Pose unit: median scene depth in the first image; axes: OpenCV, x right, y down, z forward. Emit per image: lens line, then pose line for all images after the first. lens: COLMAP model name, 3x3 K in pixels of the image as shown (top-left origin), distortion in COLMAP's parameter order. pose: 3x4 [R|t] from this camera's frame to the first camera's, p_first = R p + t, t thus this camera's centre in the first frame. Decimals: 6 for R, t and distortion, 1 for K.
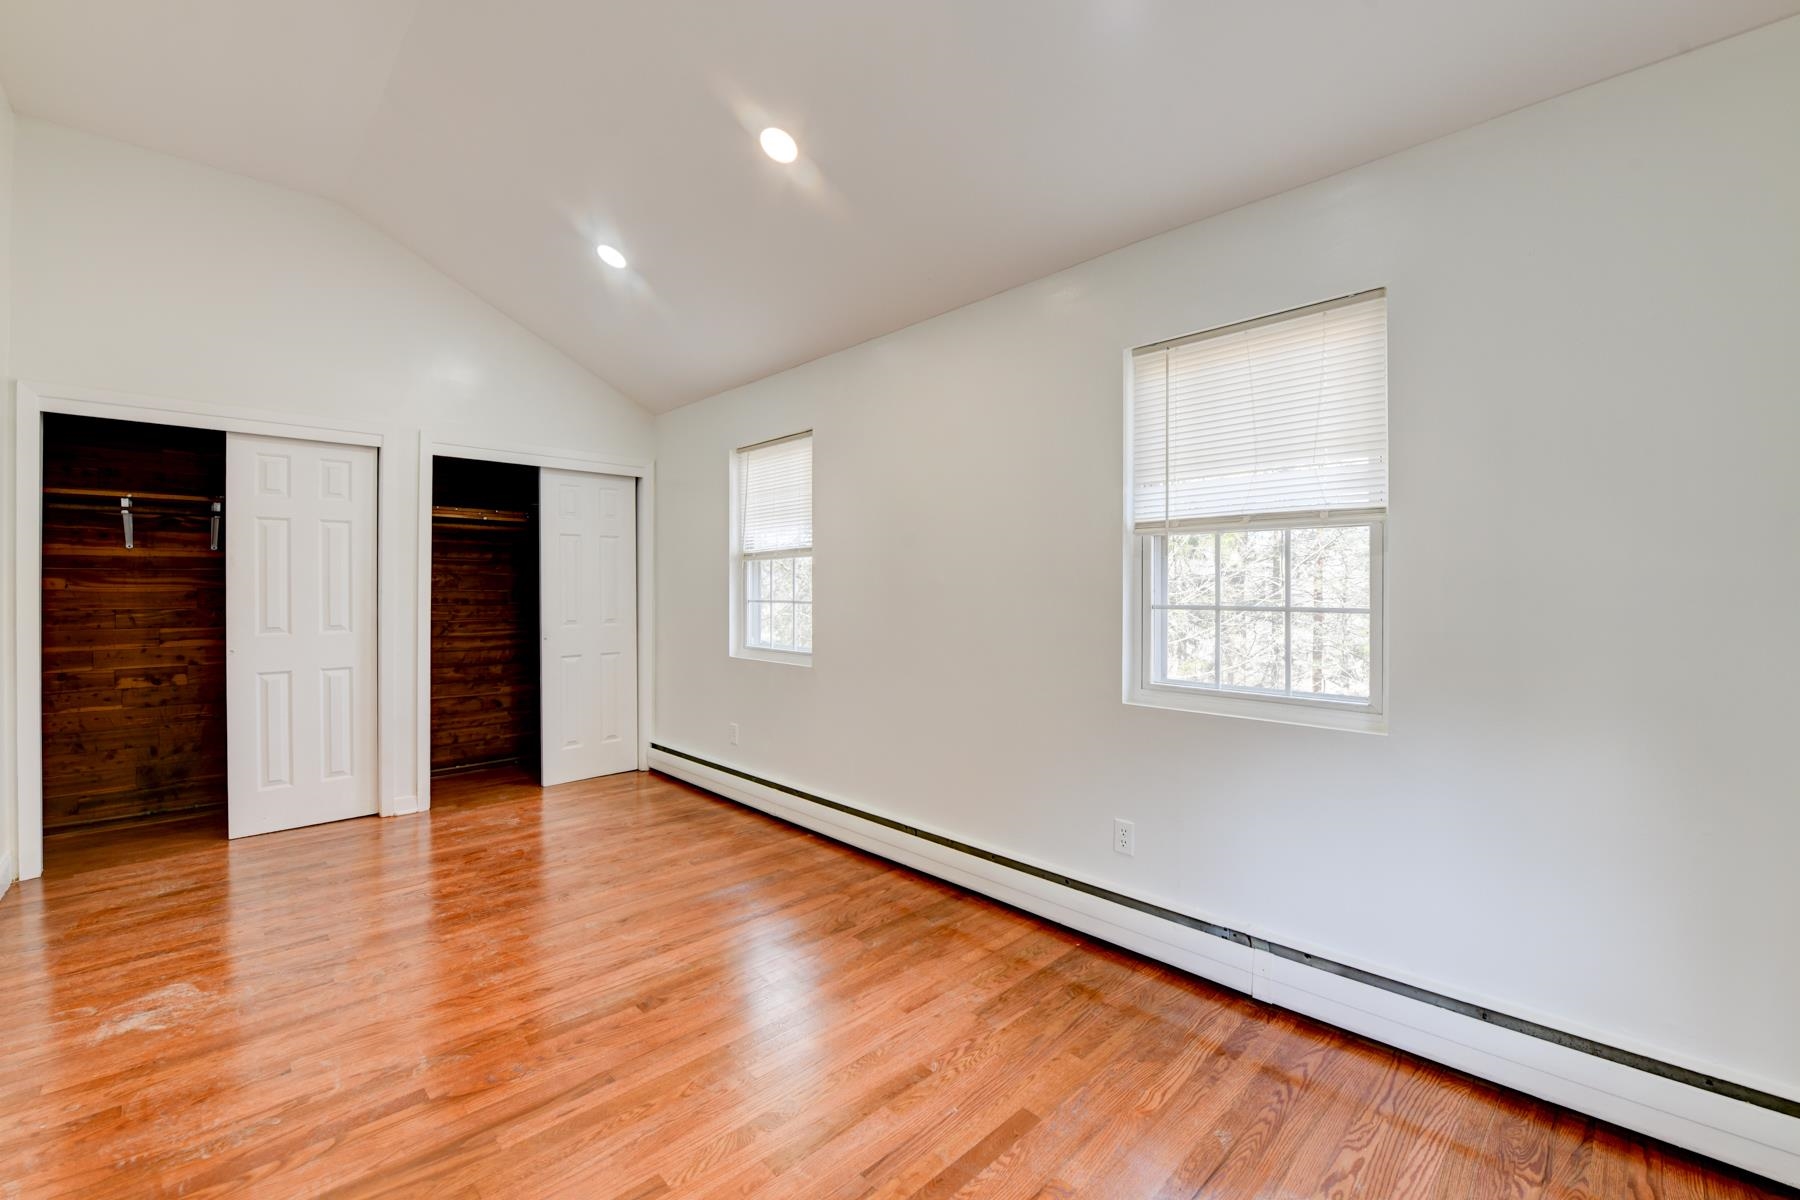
lens RADIAL K [[738.0, 0, 901.5], [0, 738.0, 587.5], [0, 0, 1]] dist [-0.014847, -0.002557]
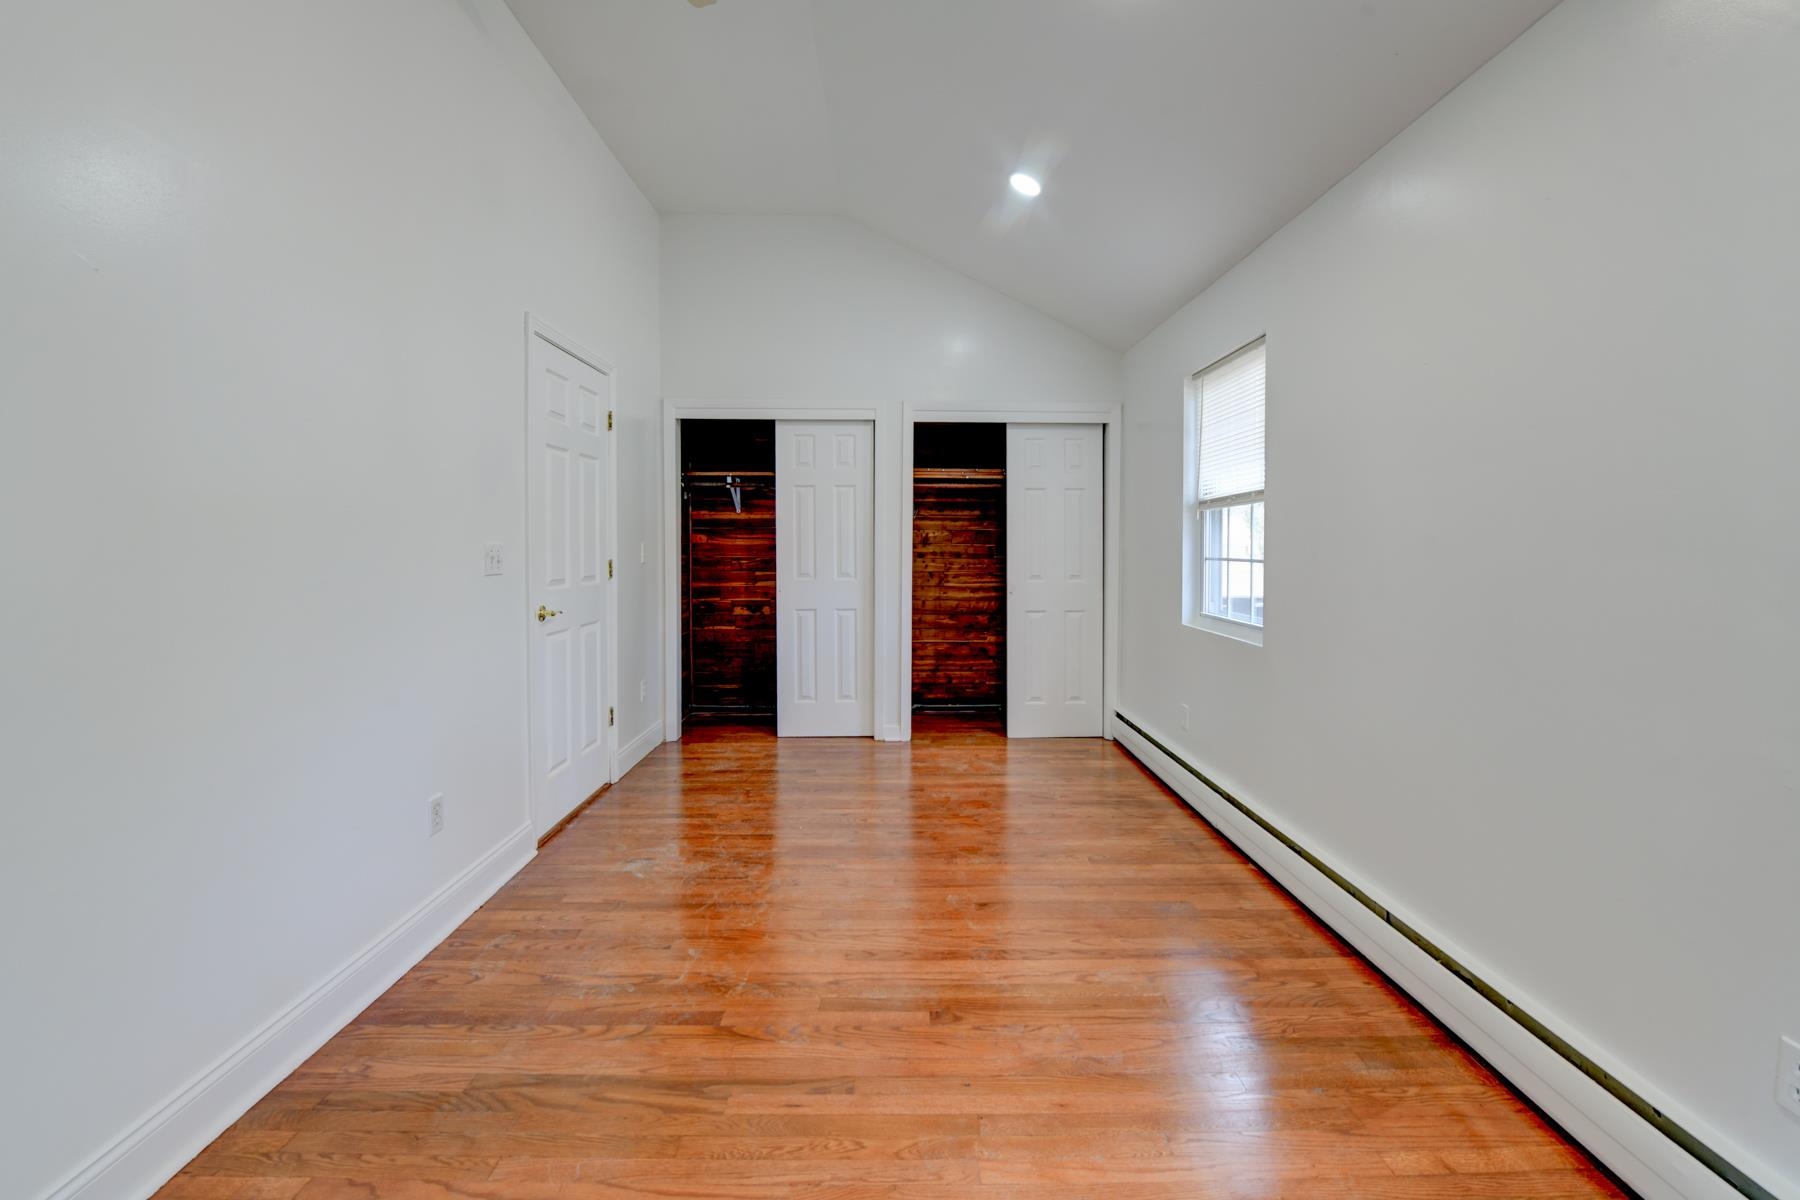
lens RADIAL K [[738.0, 0, 904.7], [0, 738.0, 552.7], [0, 0, 1]] dist [-0.014847, -0.002557]
pose [[0.730835, 0.011340, -0.682460, 0.124450], [-0.003345, 0.999909, 0.013033, 0.002212], [0.682546, -0.007242, 0.730806, 0.194482]]
